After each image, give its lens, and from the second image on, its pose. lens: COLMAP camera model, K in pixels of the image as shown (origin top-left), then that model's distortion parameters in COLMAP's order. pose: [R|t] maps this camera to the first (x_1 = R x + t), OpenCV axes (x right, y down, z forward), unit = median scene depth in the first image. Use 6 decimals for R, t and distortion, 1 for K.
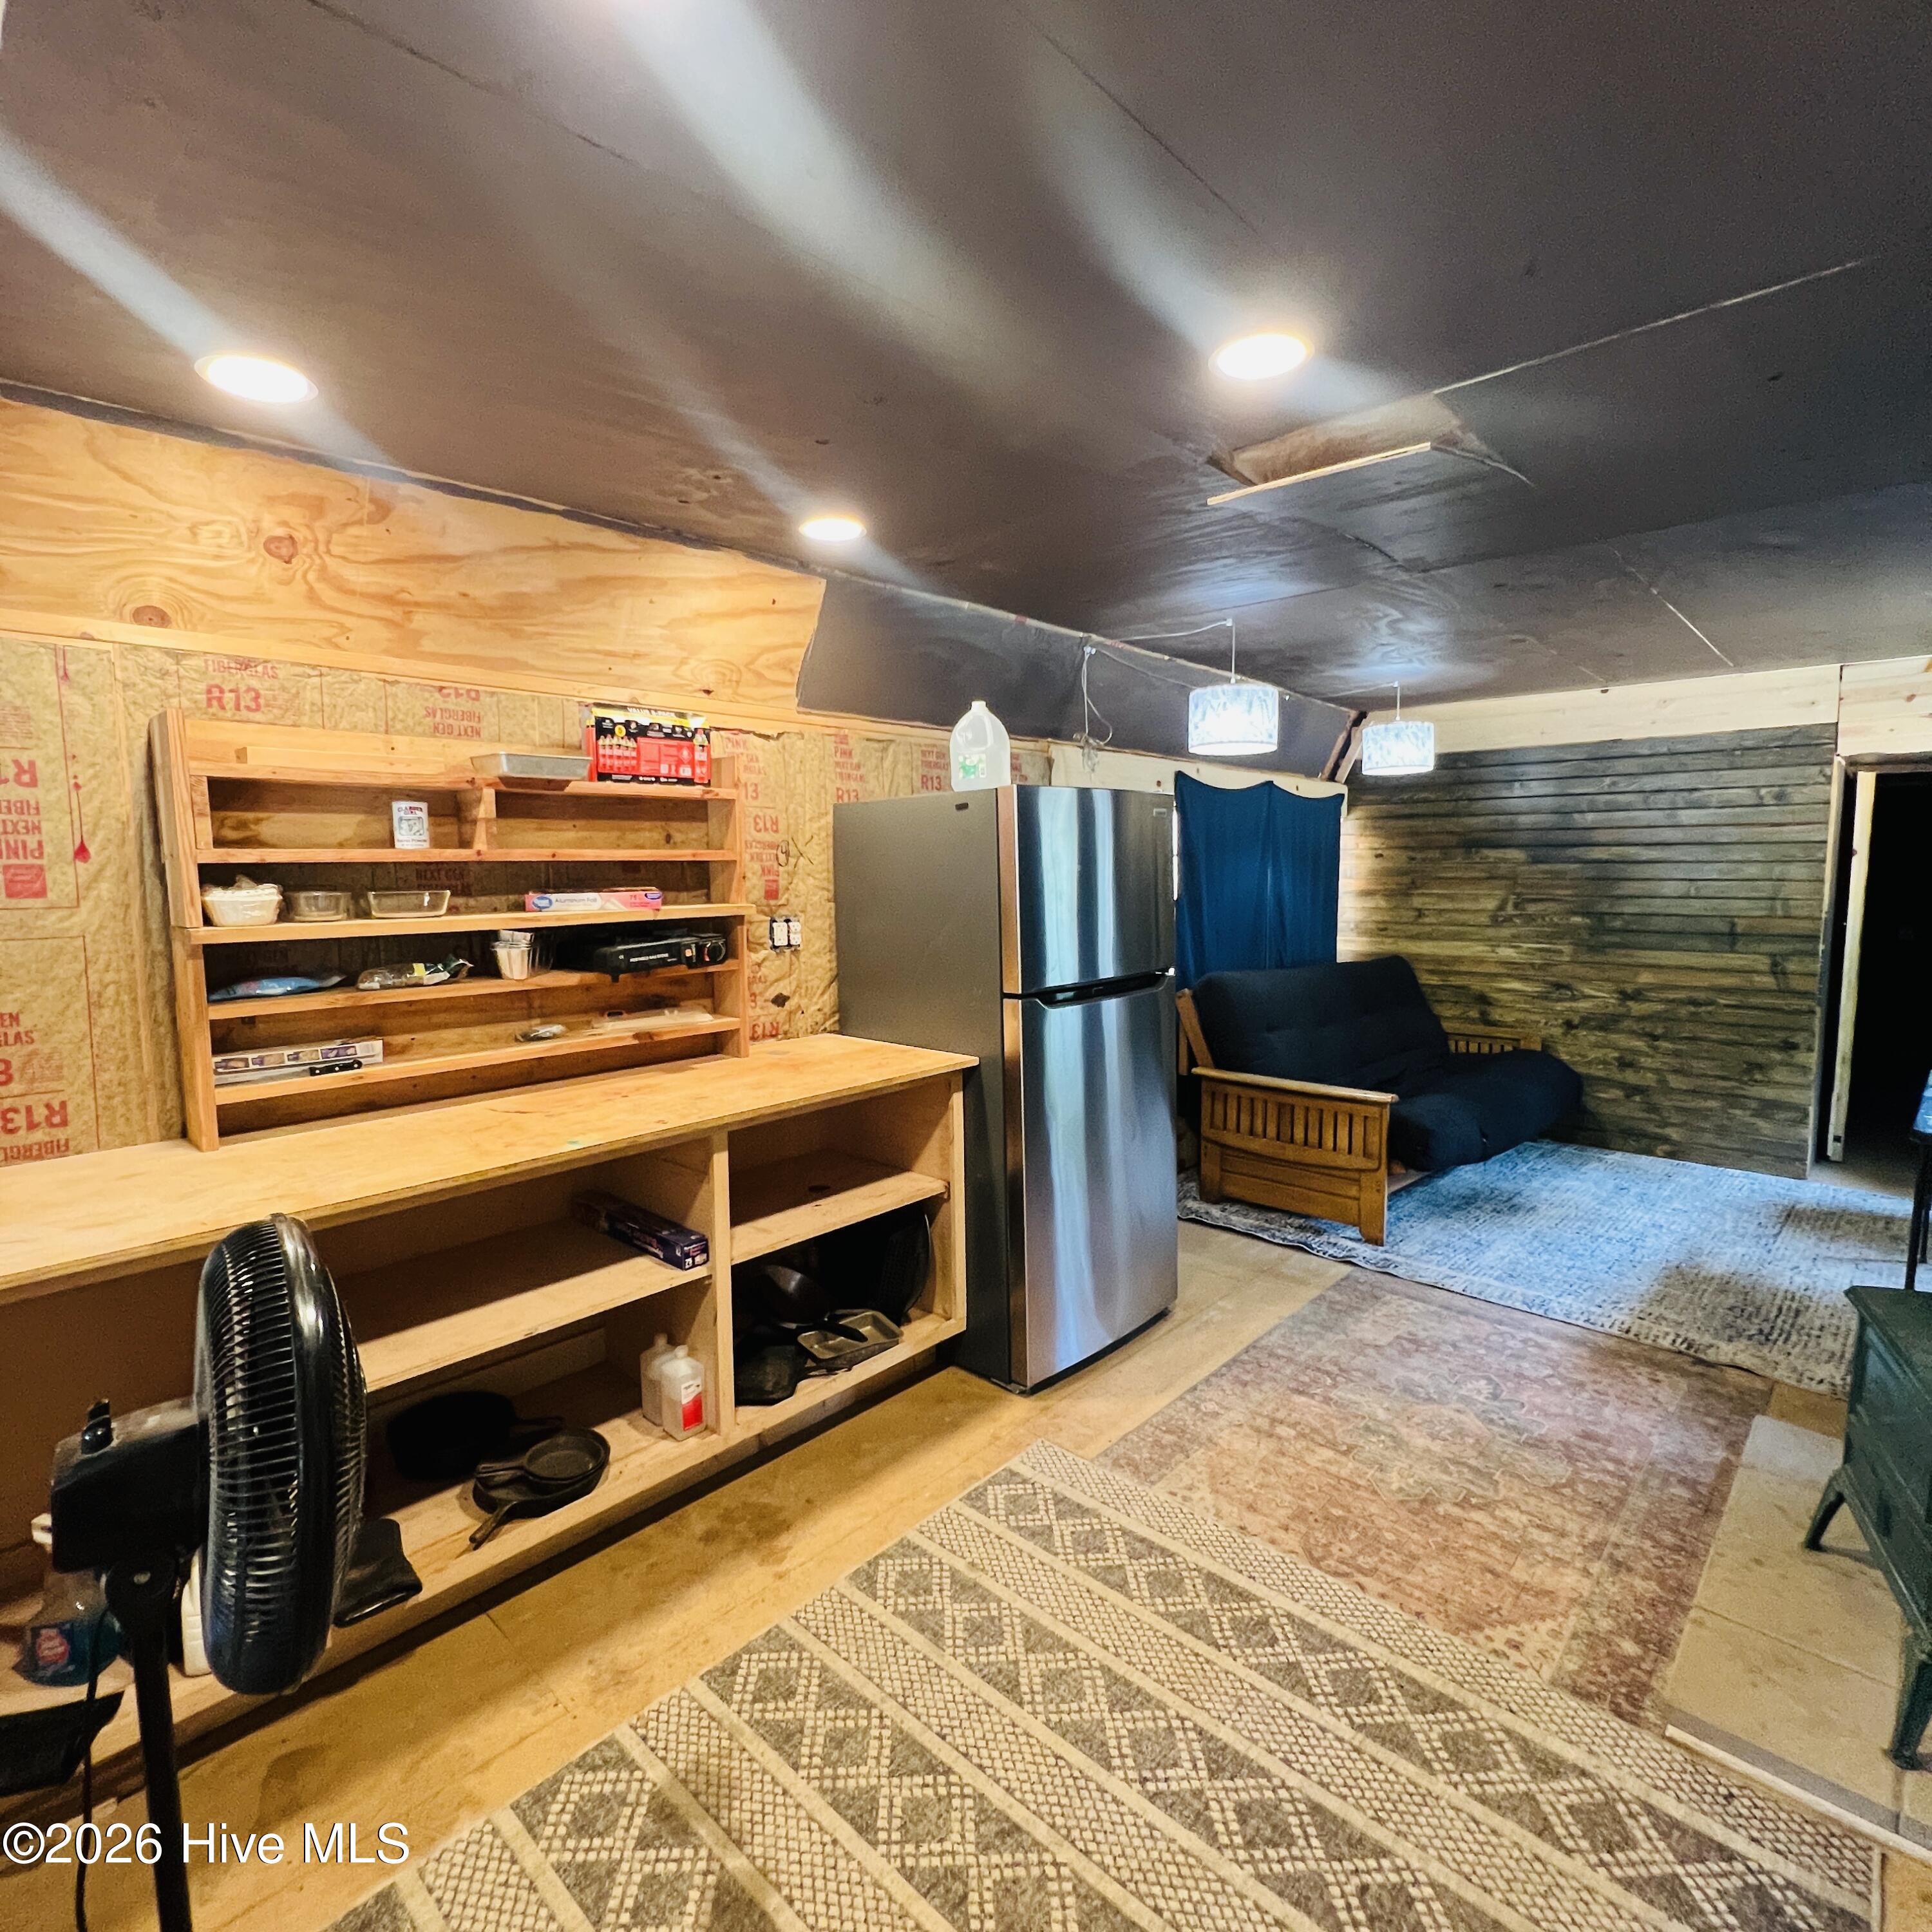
lens RADIAL K [[1023.4, 0, 966.0], [0, 1023.4, 966.0], [0, 0, 1]] dist [-0.000550, -0.000027]
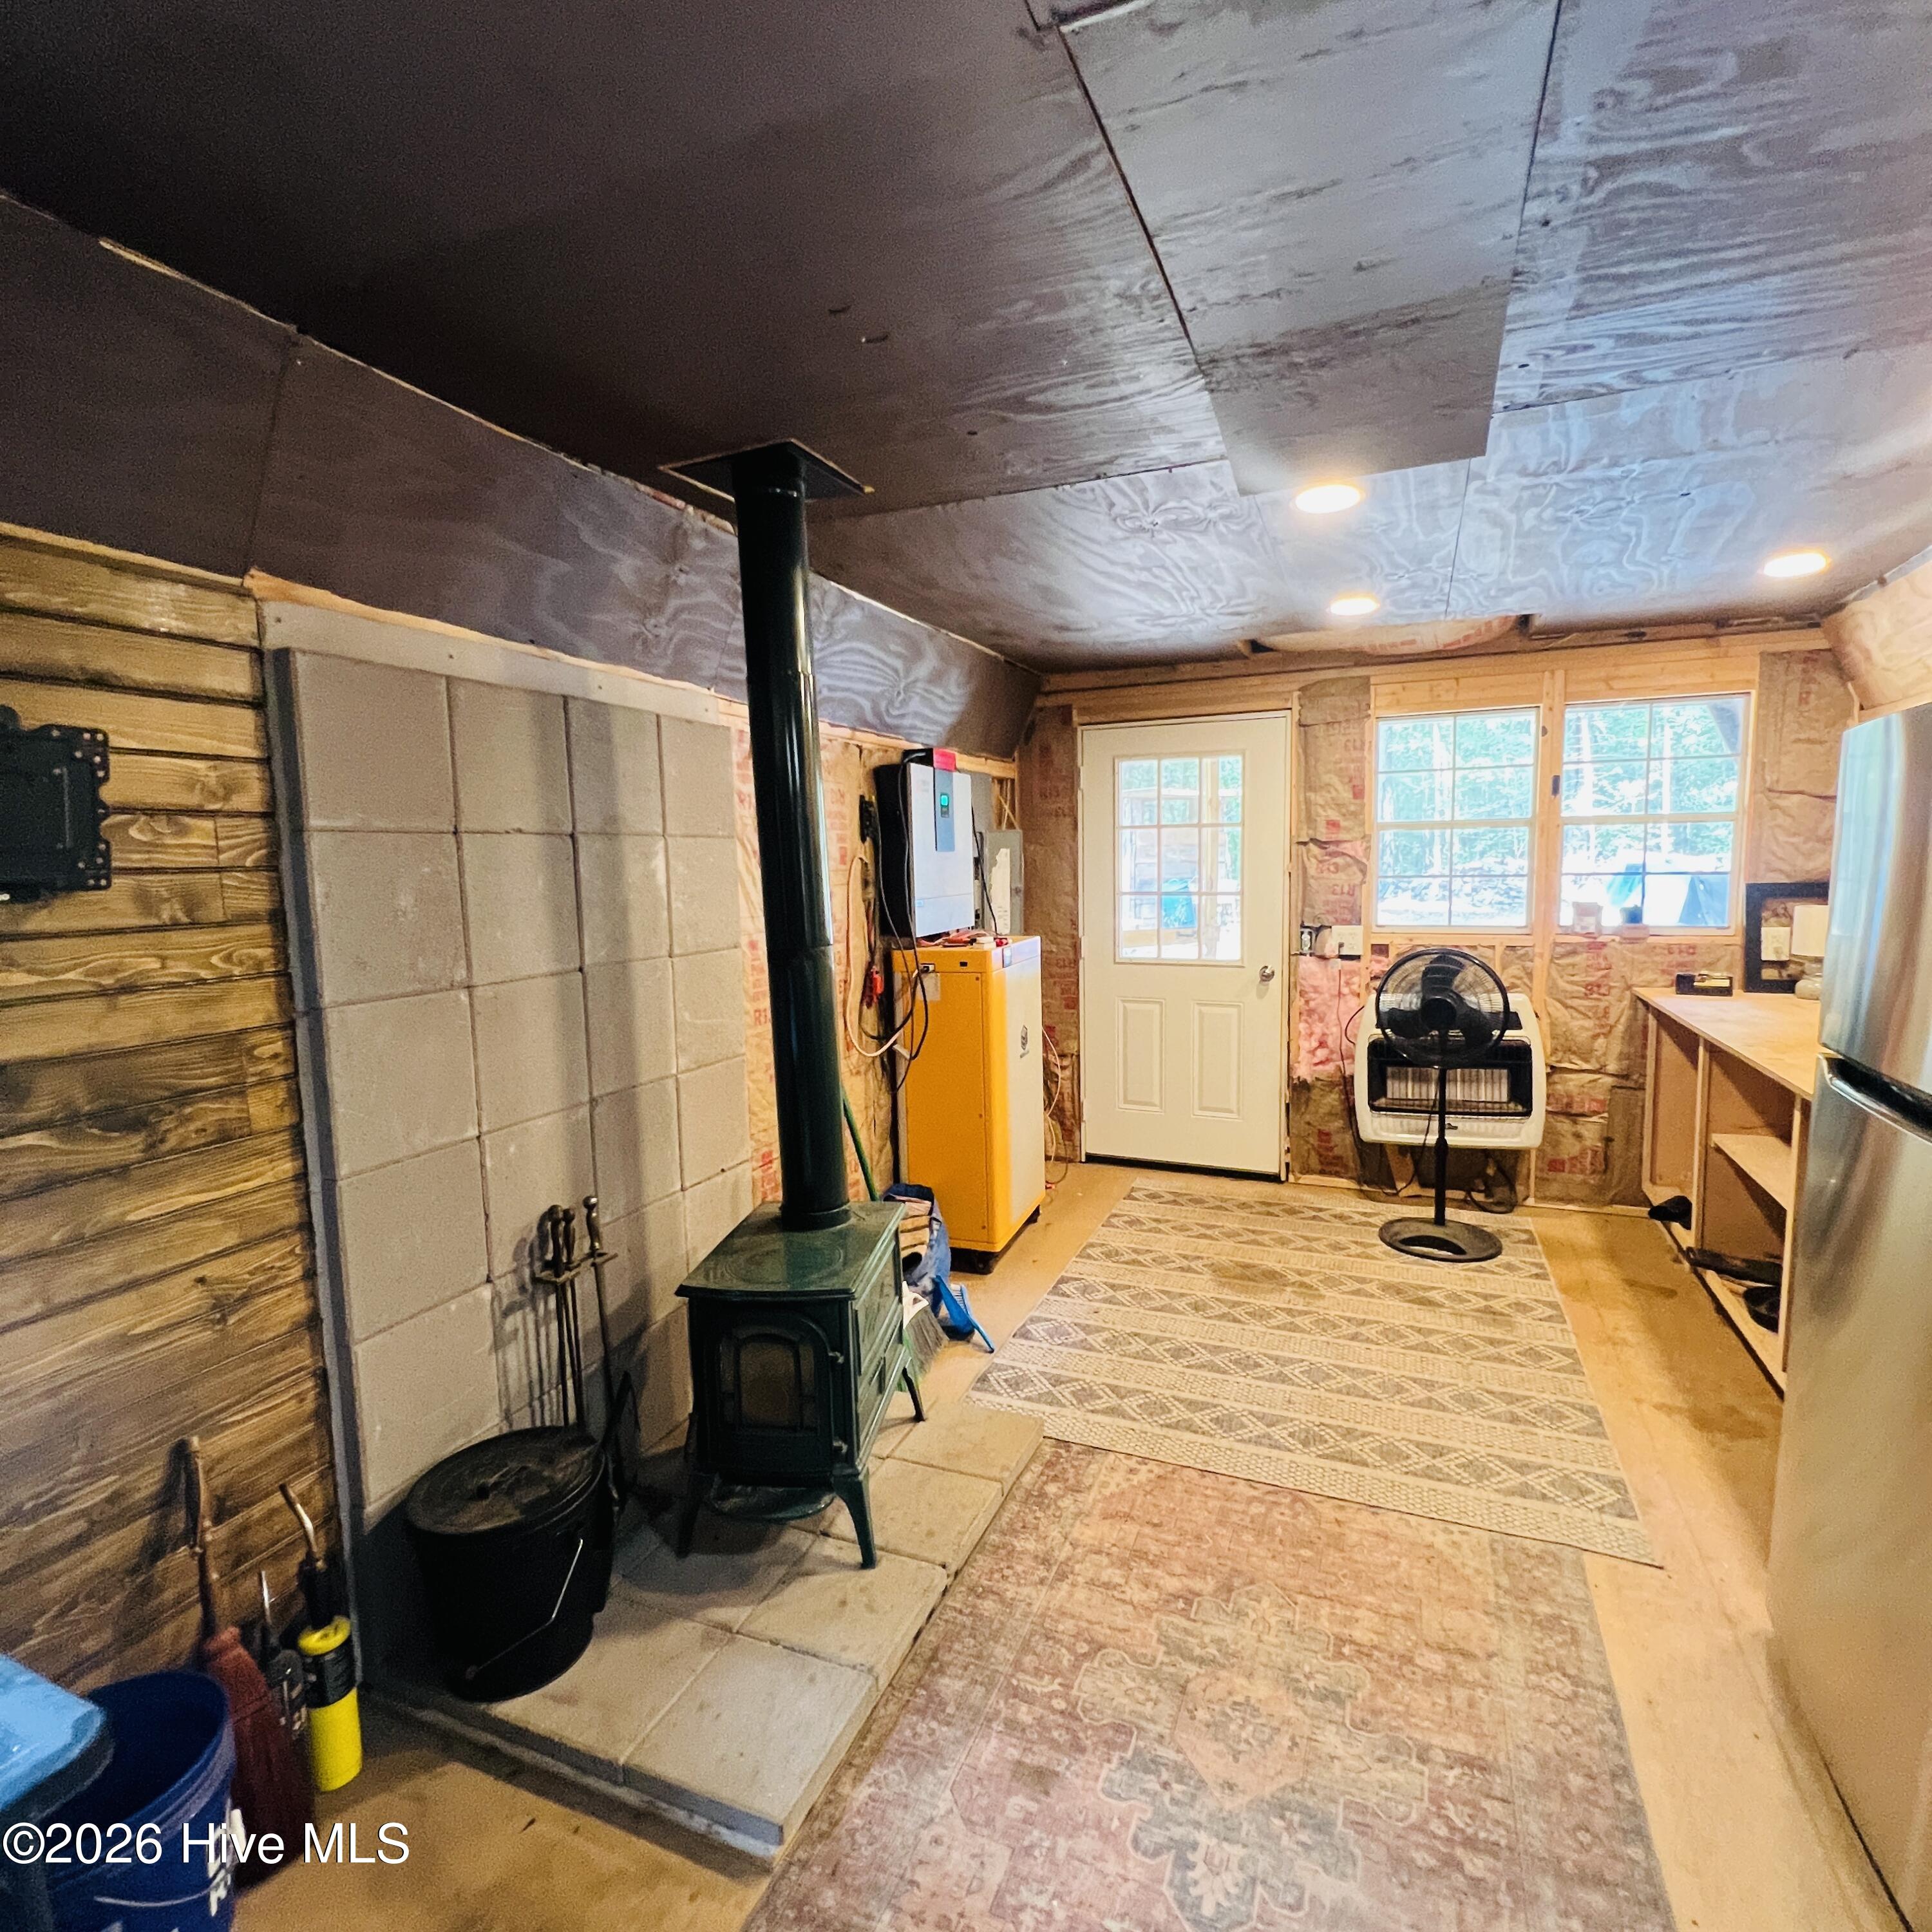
lens RADIAL K [[1023.4, 0, 966.0], [0, 1023.4, 966.0], [0, 0, 1]] dist [-0.000550, -0.000027]
pose [[-0.937701, 0.061279, -0.341996, 1.031121], [-0.009921, 0.979200, 0.202654, -0.192515], [0.347301, 0.193422, -0.917589, 1.805541]]
